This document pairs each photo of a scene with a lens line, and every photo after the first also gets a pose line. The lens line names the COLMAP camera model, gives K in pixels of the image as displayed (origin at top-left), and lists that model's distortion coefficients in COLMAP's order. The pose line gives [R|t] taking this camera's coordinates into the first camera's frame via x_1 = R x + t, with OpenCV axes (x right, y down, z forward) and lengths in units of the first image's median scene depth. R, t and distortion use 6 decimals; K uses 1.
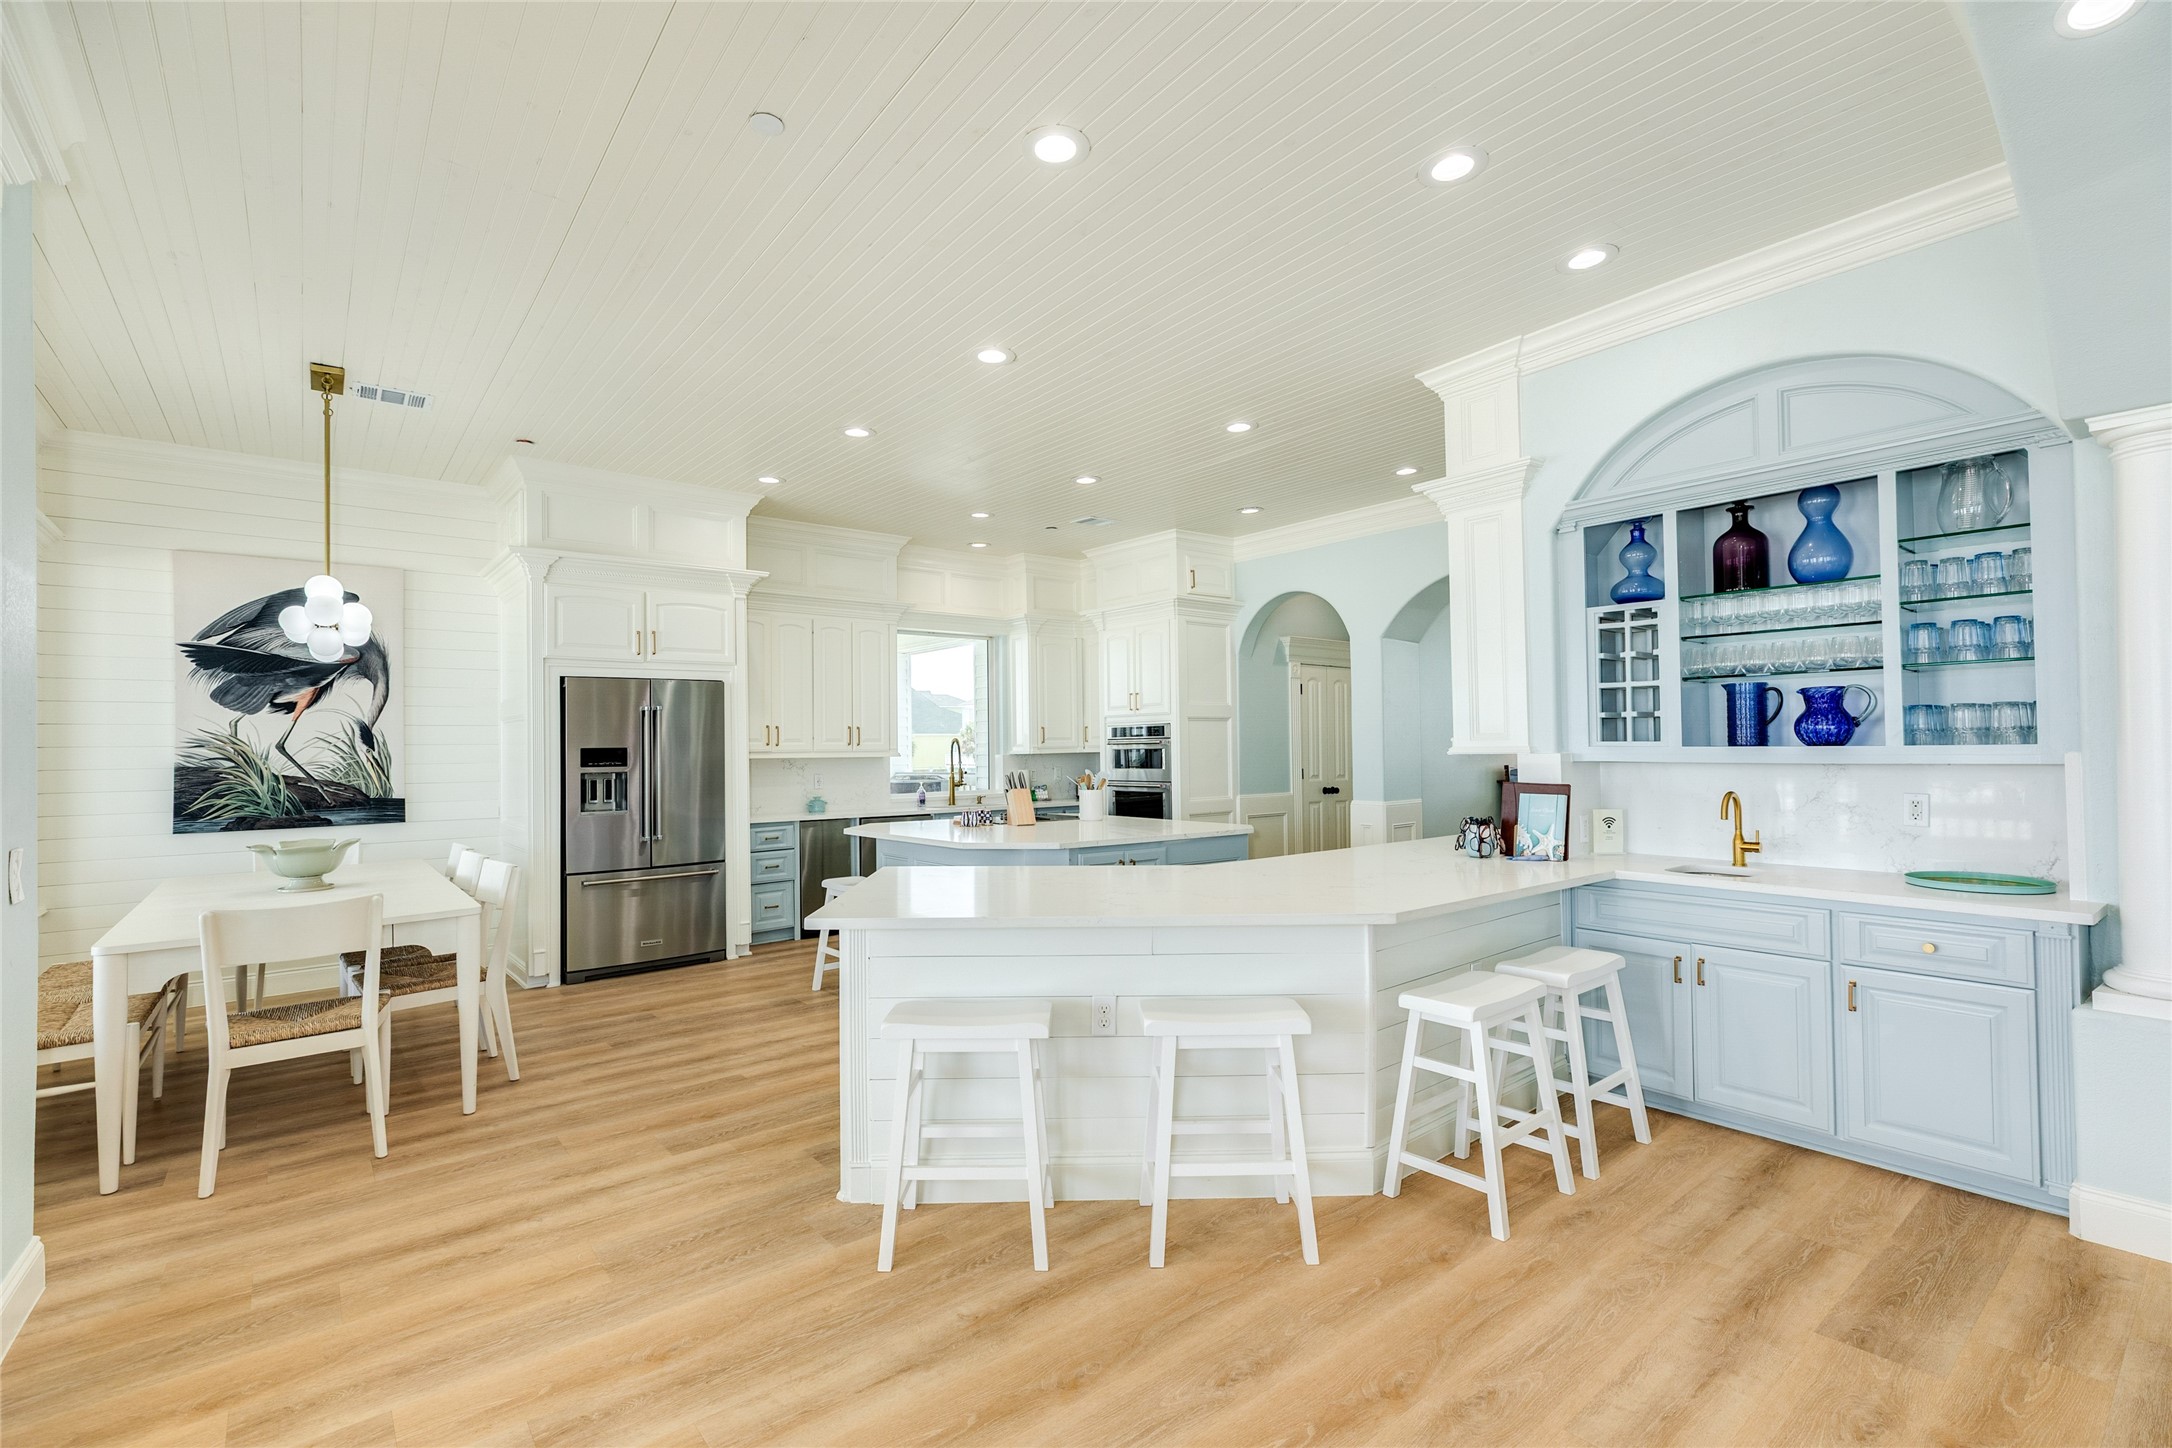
lens RADIAL K [[968.4, 0, 1085.6], [0, 968.4, 732.0], [0, 0, 1]] dist [0.003800, 0.000086]
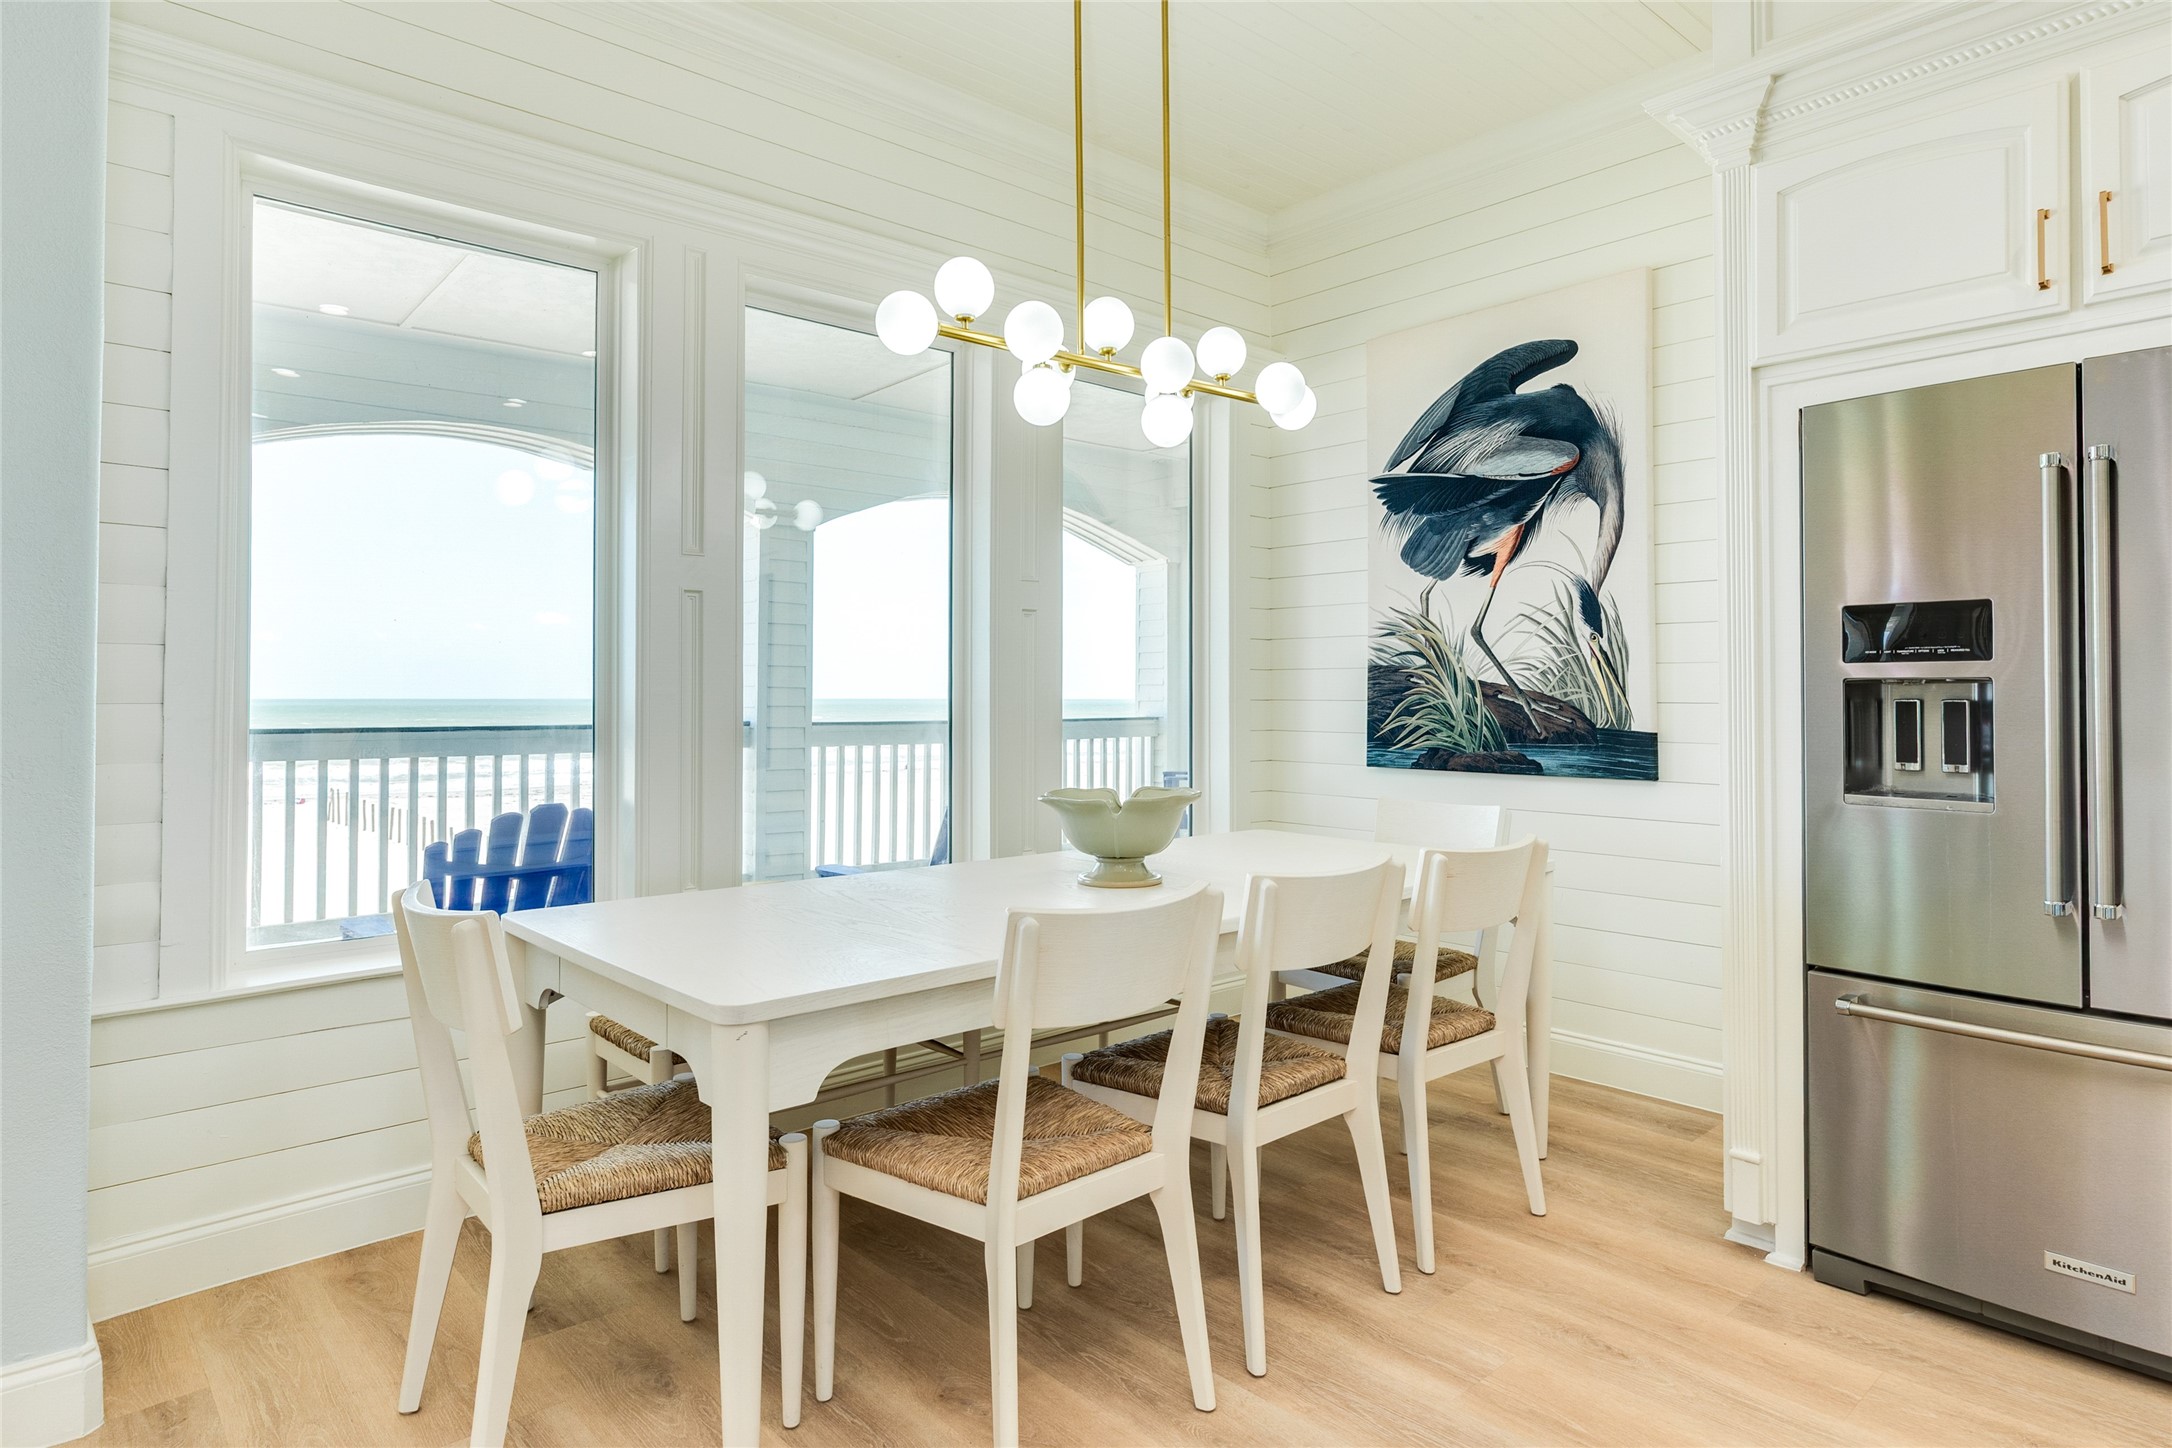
lens RADIAL K [[1218.2, 0, 1125.5], [0, 1218.2, 677.0], [0, 0, 1]] dist [-0.001090, 0.000422]
pose [[0.061298, -0.001458, -0.998118, -0.108727], [0.012427, 0.999923, -0.000697, 0.039352], [0.998042, -0.012361, 0.061311, 0.731298]]
